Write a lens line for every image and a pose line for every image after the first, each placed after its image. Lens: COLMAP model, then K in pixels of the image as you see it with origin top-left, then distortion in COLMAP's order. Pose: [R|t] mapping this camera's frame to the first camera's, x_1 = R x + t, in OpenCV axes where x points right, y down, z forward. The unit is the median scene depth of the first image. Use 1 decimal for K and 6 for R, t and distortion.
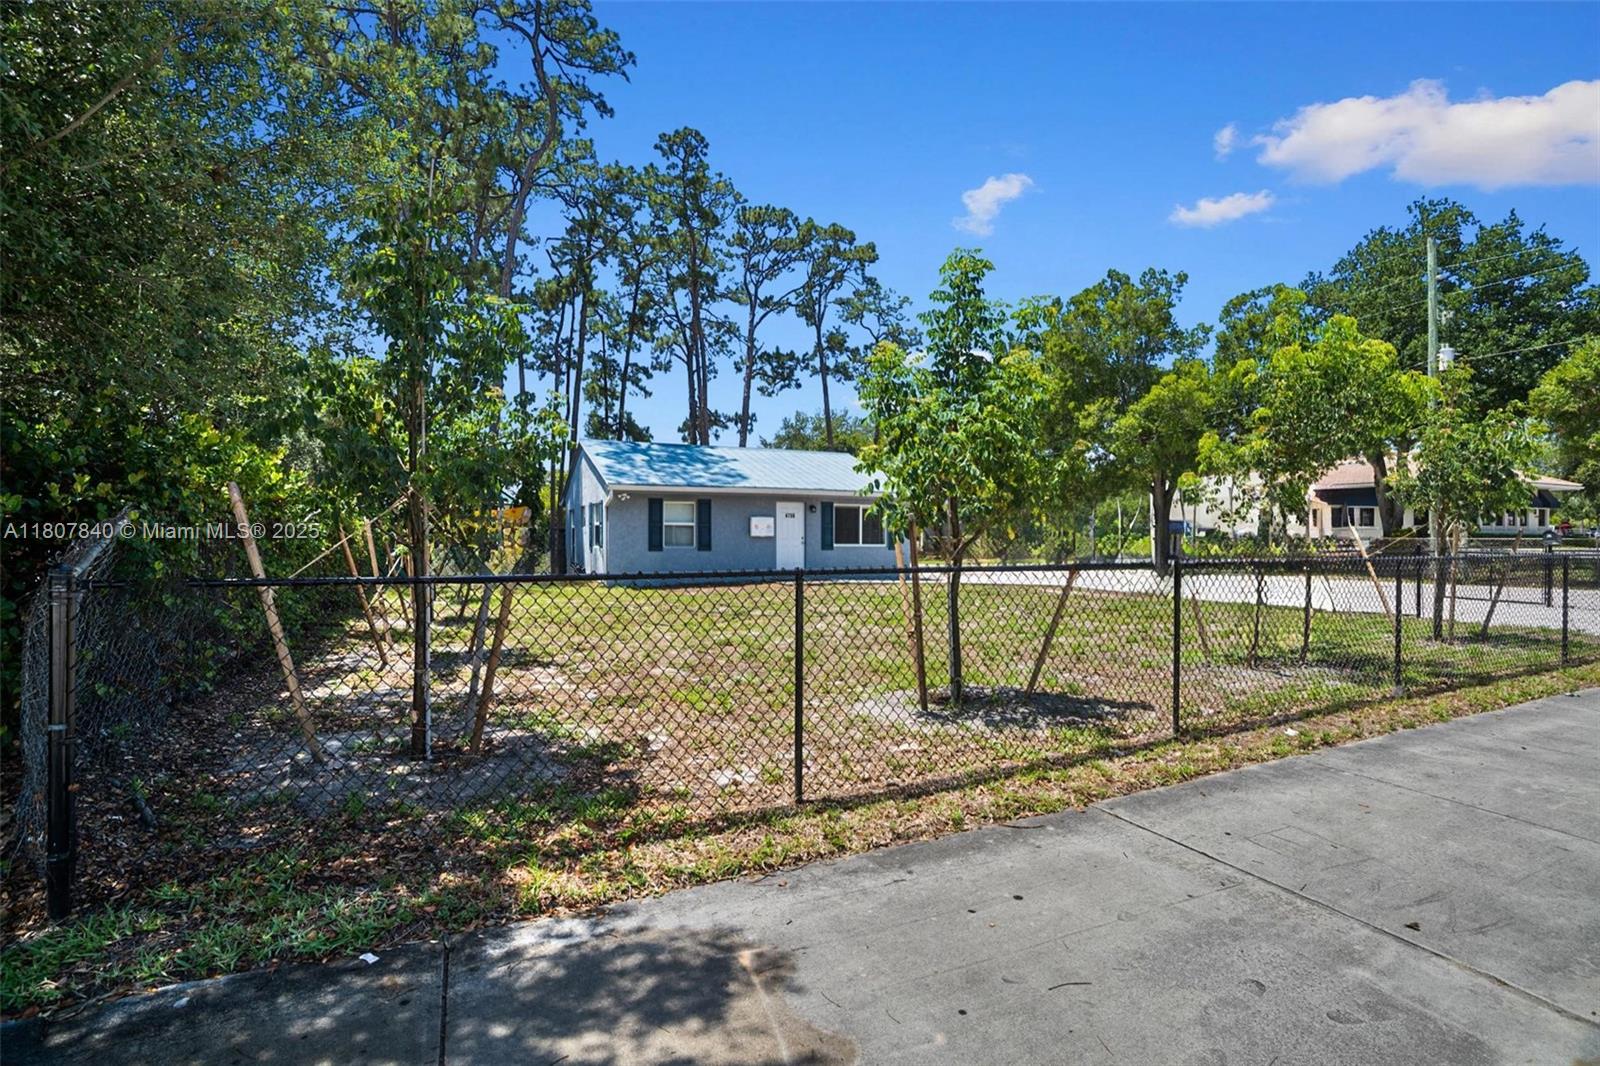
lens RADIAL K [[749.9, 0, 800.0], [0, 749.9, 533.0], [0, 0, 1]] dist [-0.000063, 0.000006]
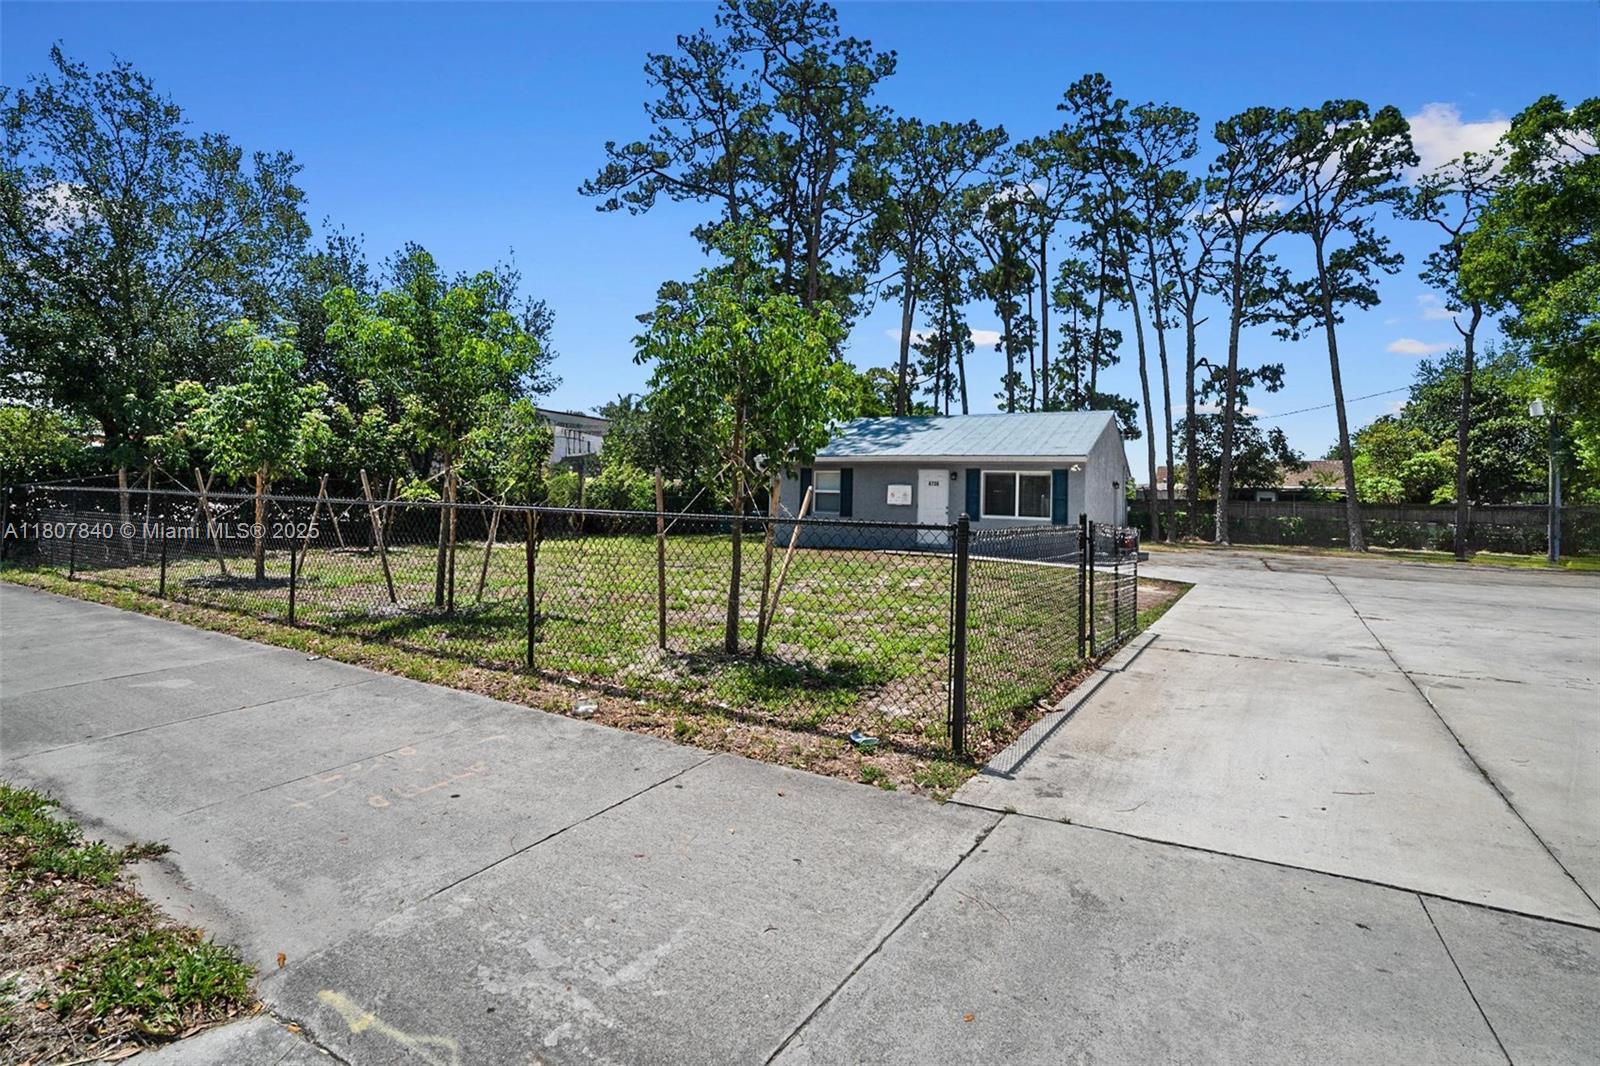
lens RADIAL K [[745.1, 0, 801.7], [0, 745.1, 519.9], [0, 0, 1]] dist [-0.032373, 0.008048]
pose [[0.615702, 0.032242, -0.787319, 0.296421], [-0.023863, 0.999467, 0.022268, 0.002714], [0.787618, 0.005078, 0.616143, 0.130181]]
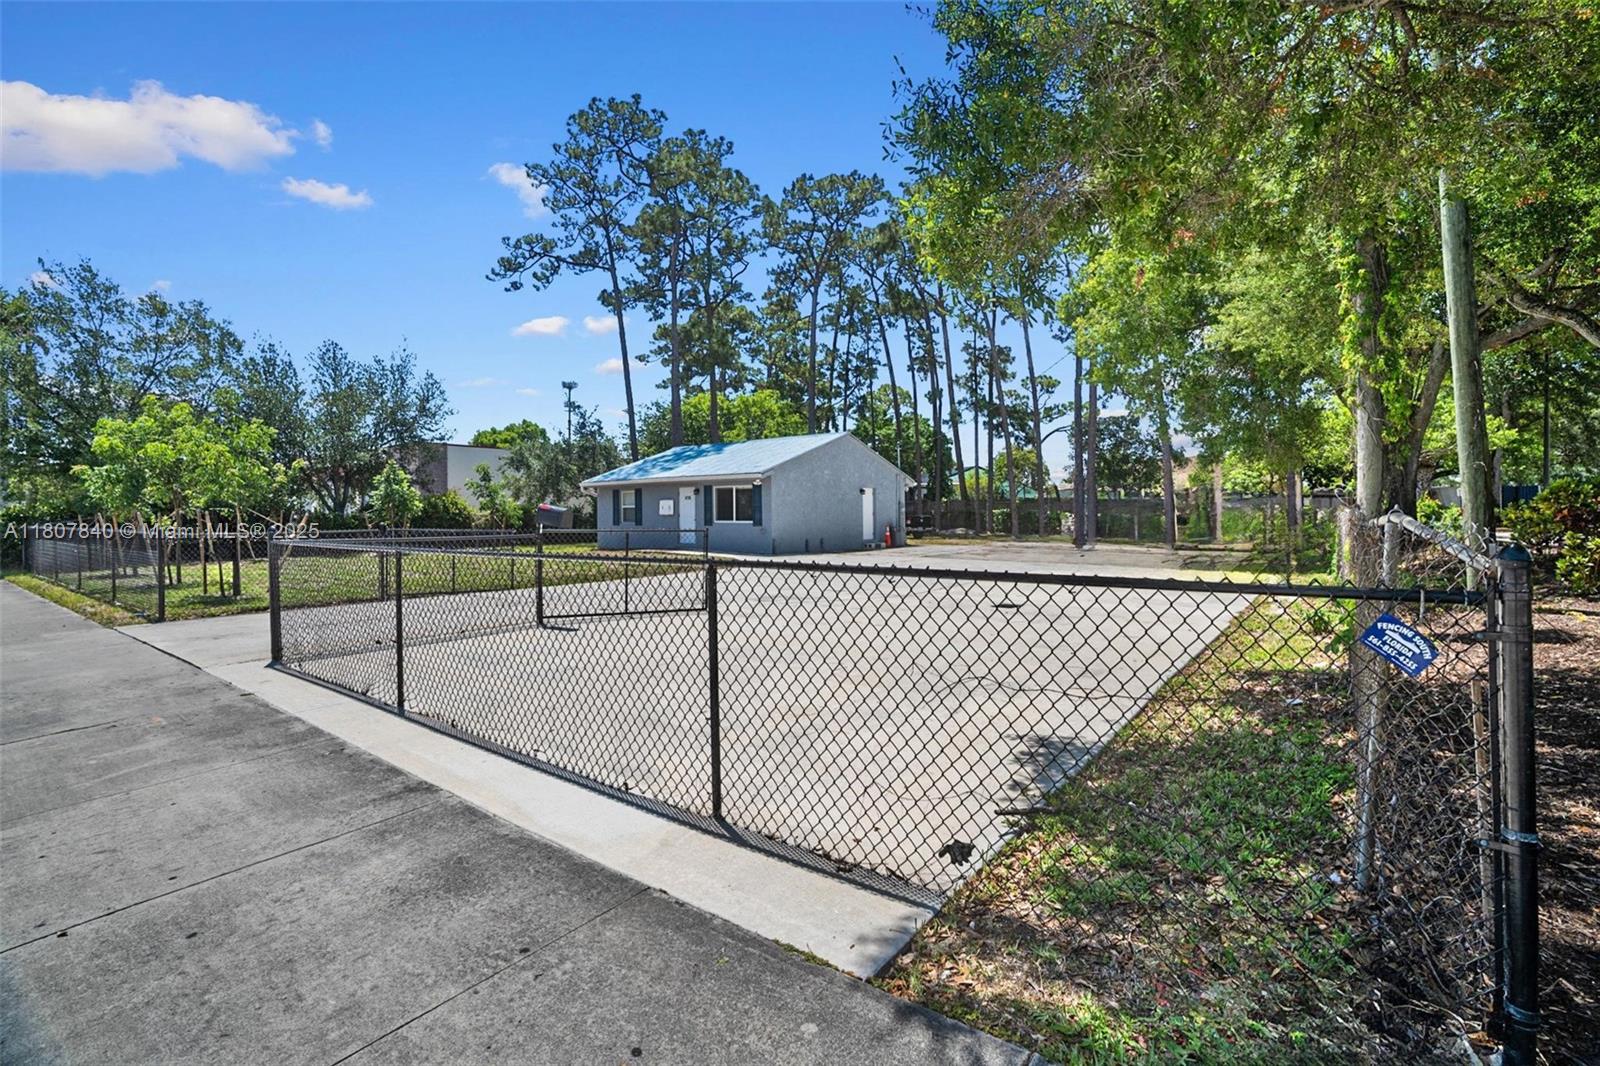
lens RADIAL K [[699.6, 0, 799.3], [0, 699.6, 563.0], [0, 0, 1]] dist [-0.021787, -0.000045]
pose [[0.507981, 0.054277, -0.859657, 0.515089], [0.017268, 0.997170, 0.073164, 0.001531], [0.861195, -0.052010, 0.505606, 0.261124]]
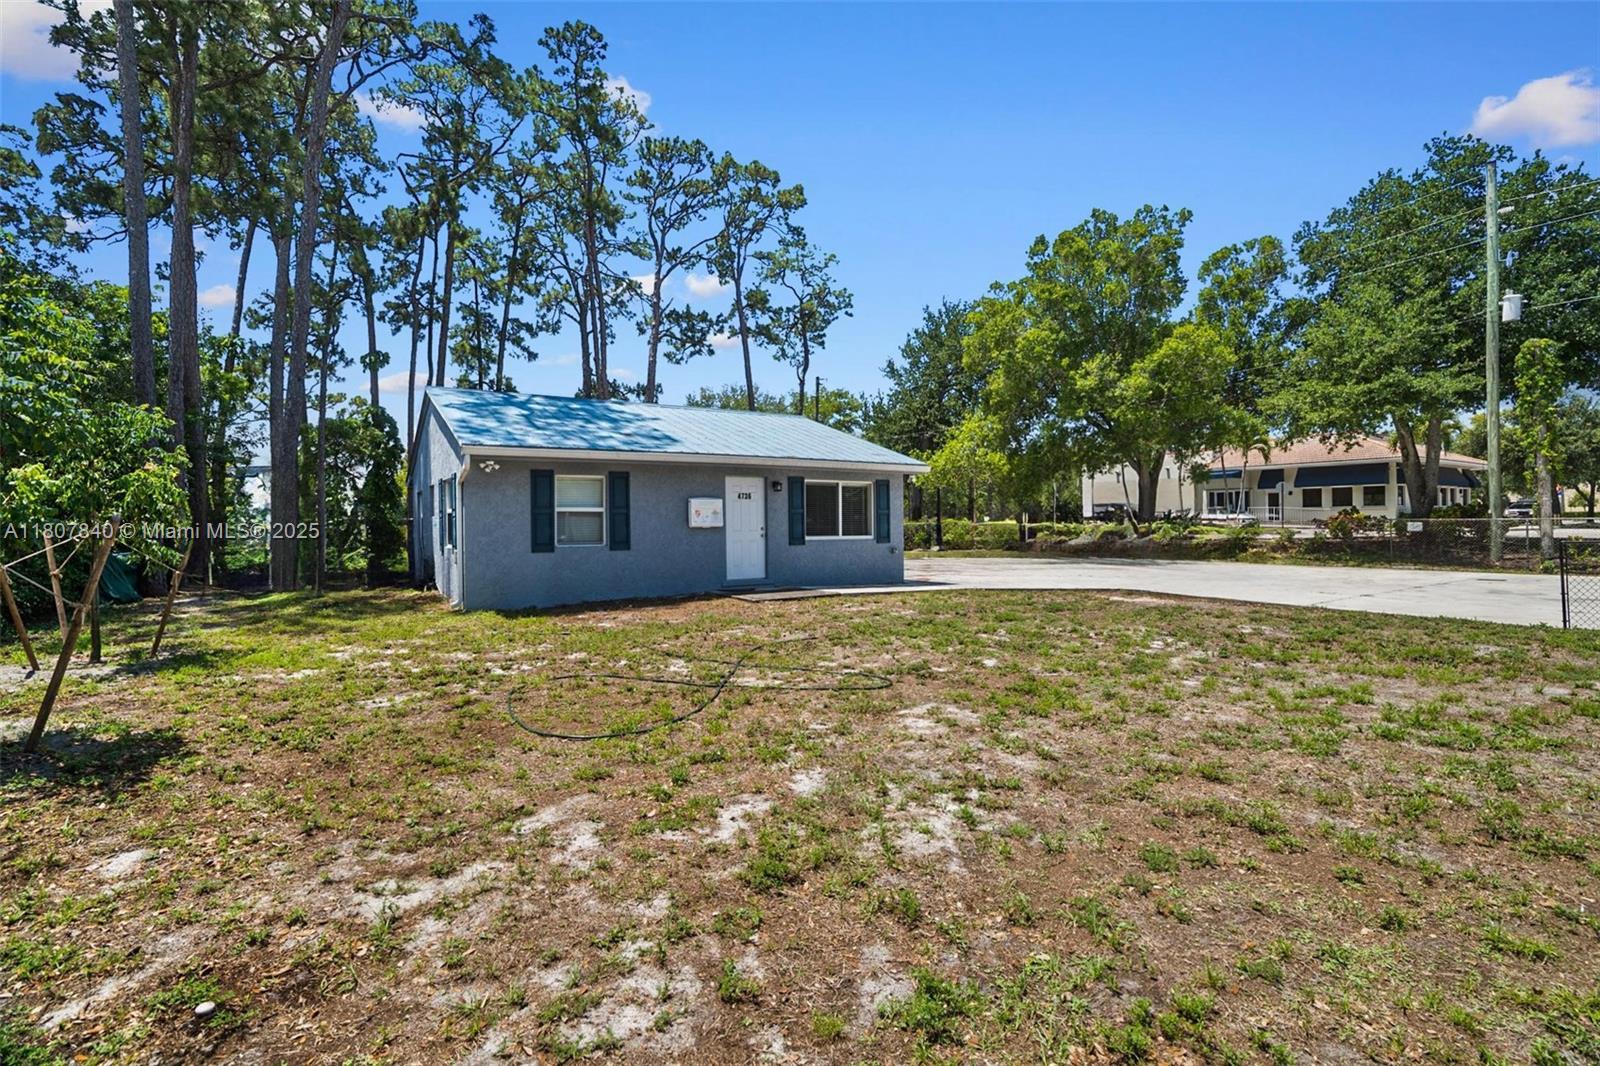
lens RADIAL K [[745.1, 0, 801.7], [0, 745.1, 519.9], [0, 0, 1]] dist [-0.032373, 0.008048]
pose [[0.989623, -0.012151, 0.143176, -0.027677], [0.012226, 0.999925, 0.000354, -0.000511], [-0.143170, 0.001401, 0.989697, 0.147960]]
